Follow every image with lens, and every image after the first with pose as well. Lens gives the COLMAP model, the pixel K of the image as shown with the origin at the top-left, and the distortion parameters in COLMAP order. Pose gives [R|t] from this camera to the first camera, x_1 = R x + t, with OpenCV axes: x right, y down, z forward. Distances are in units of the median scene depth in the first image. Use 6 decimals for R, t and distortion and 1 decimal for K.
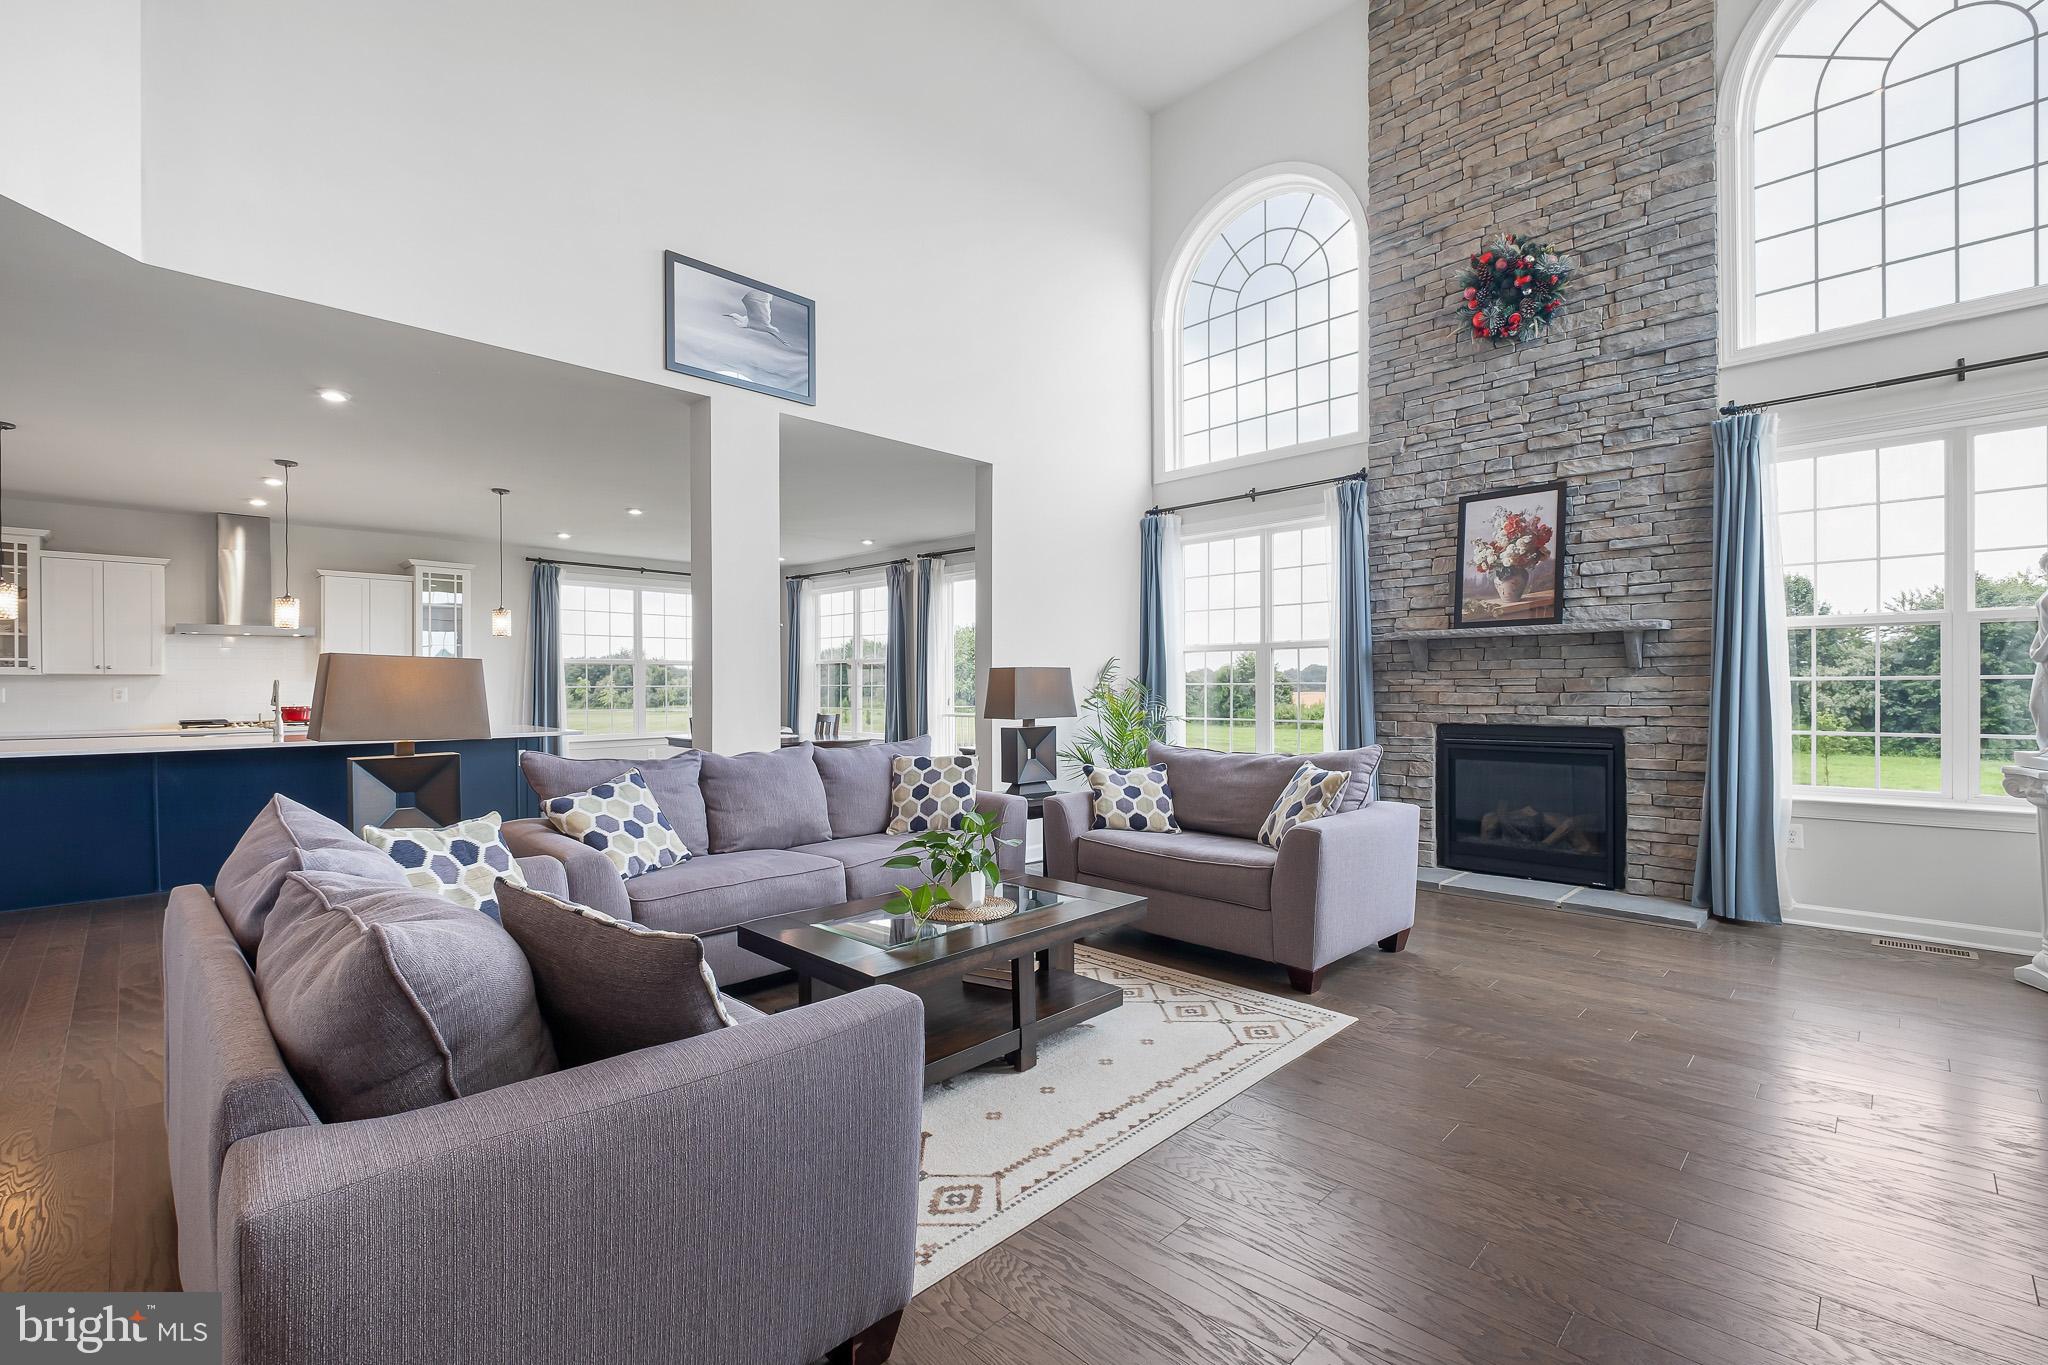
lens RADIAL K [[903.6, 0, 1031.2], [0, 903.6, 696.0], [0, 0, 1]] dist [-0.004724, -0.001099]
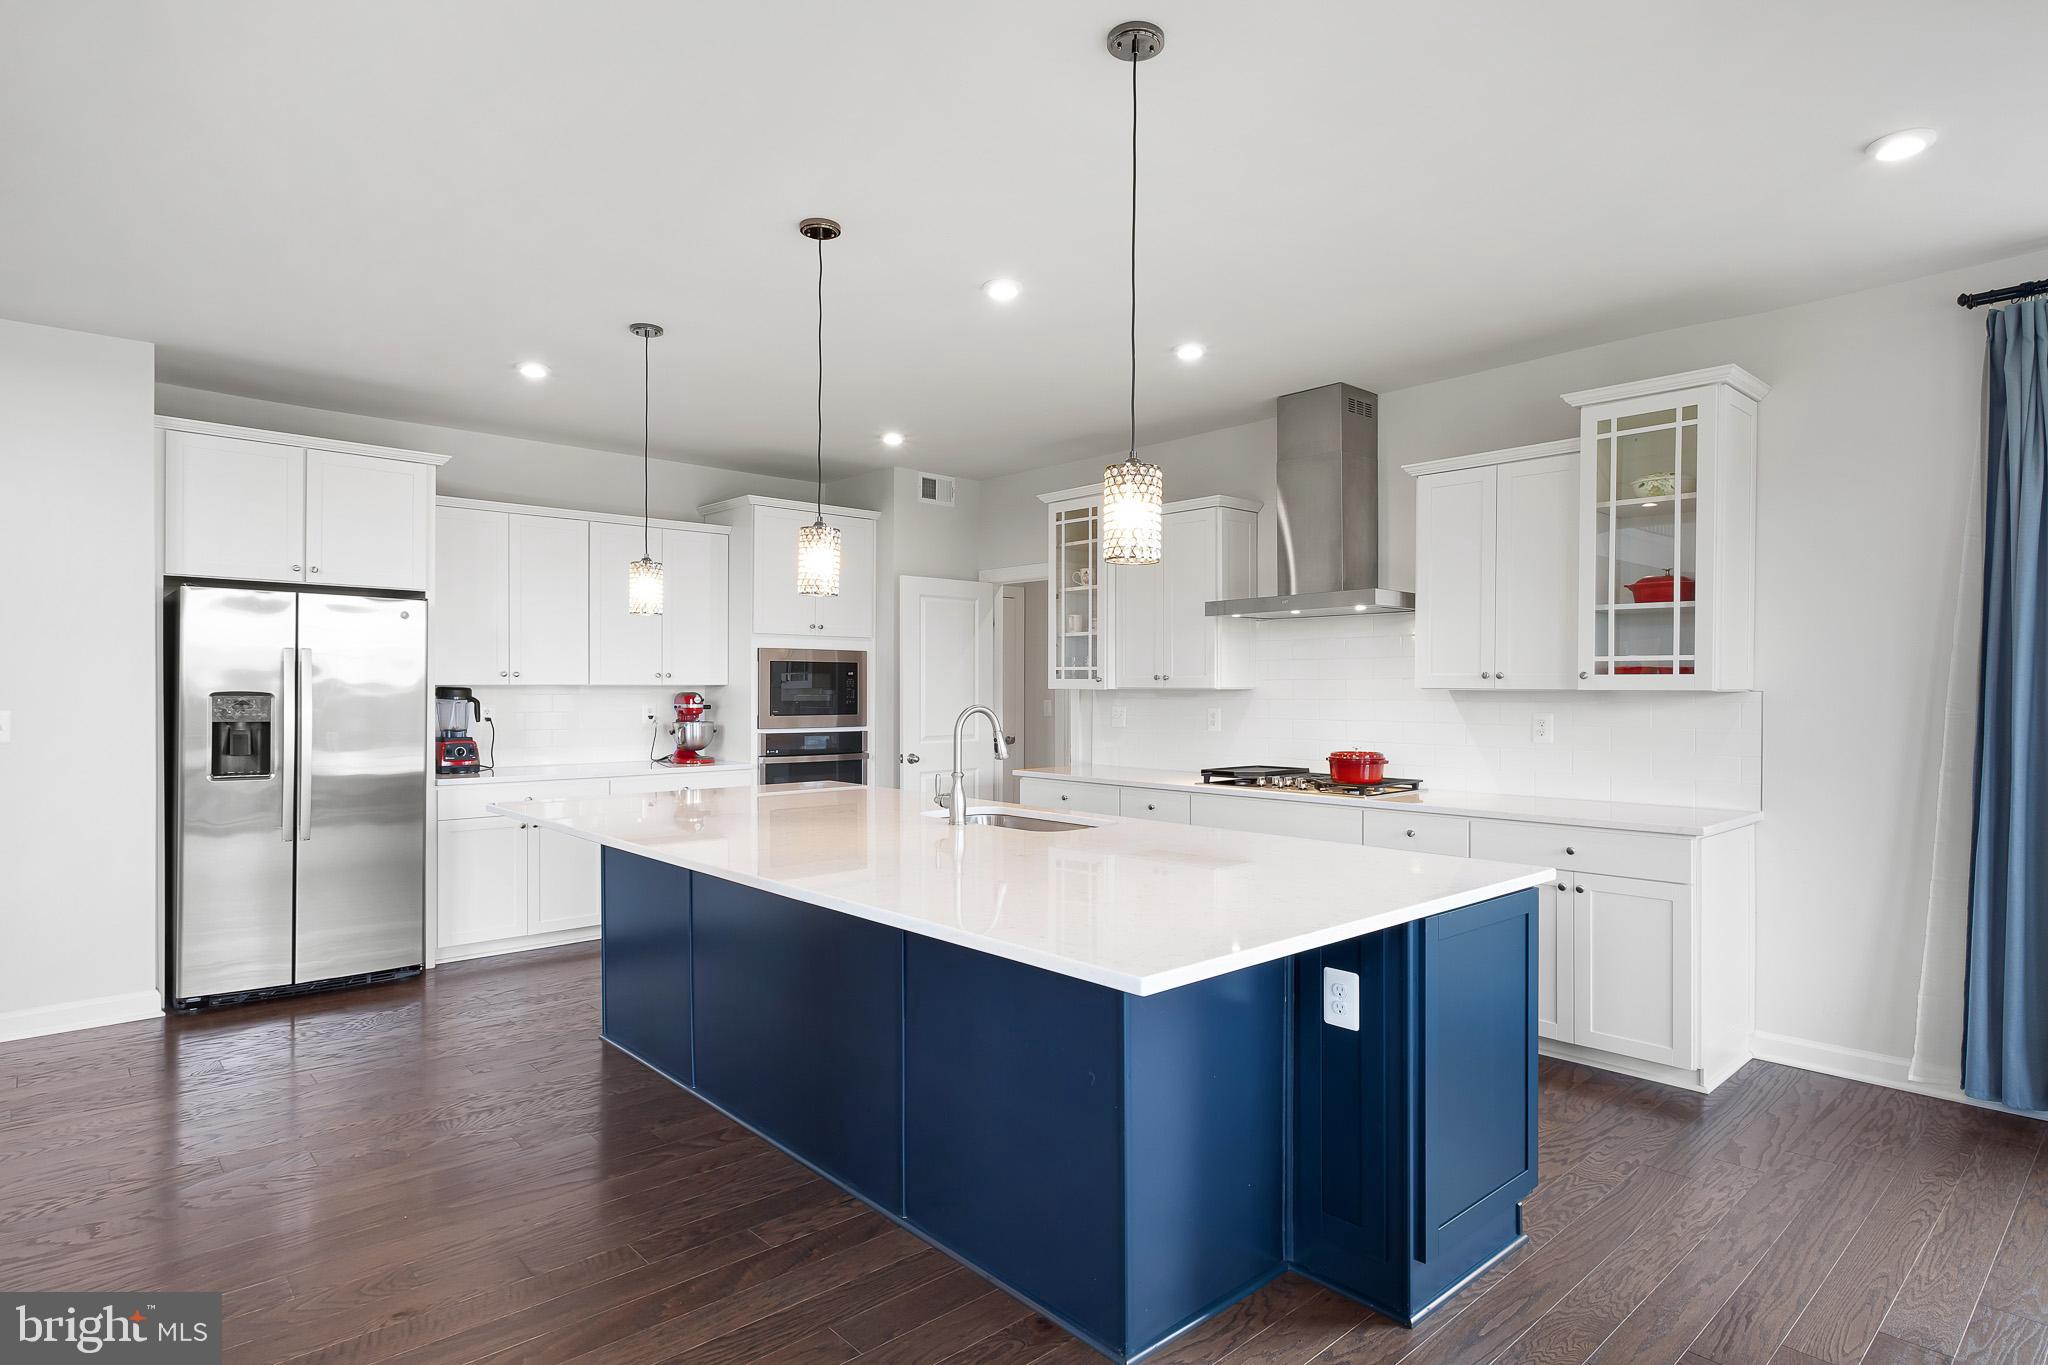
lens RADIAL K [[1087.5, 0, 1024.0], [0, 1087.5, 682.5], [0, 0, 1]] dist [0.000125, 0.000038]
pose [[-0.051103, -0.000957, -0.998693, -0.193946], [-0.012591, 0.999921, -0.000314, -0.021872], [0.998614, 0.012558, -0.051111, 0.761714]]
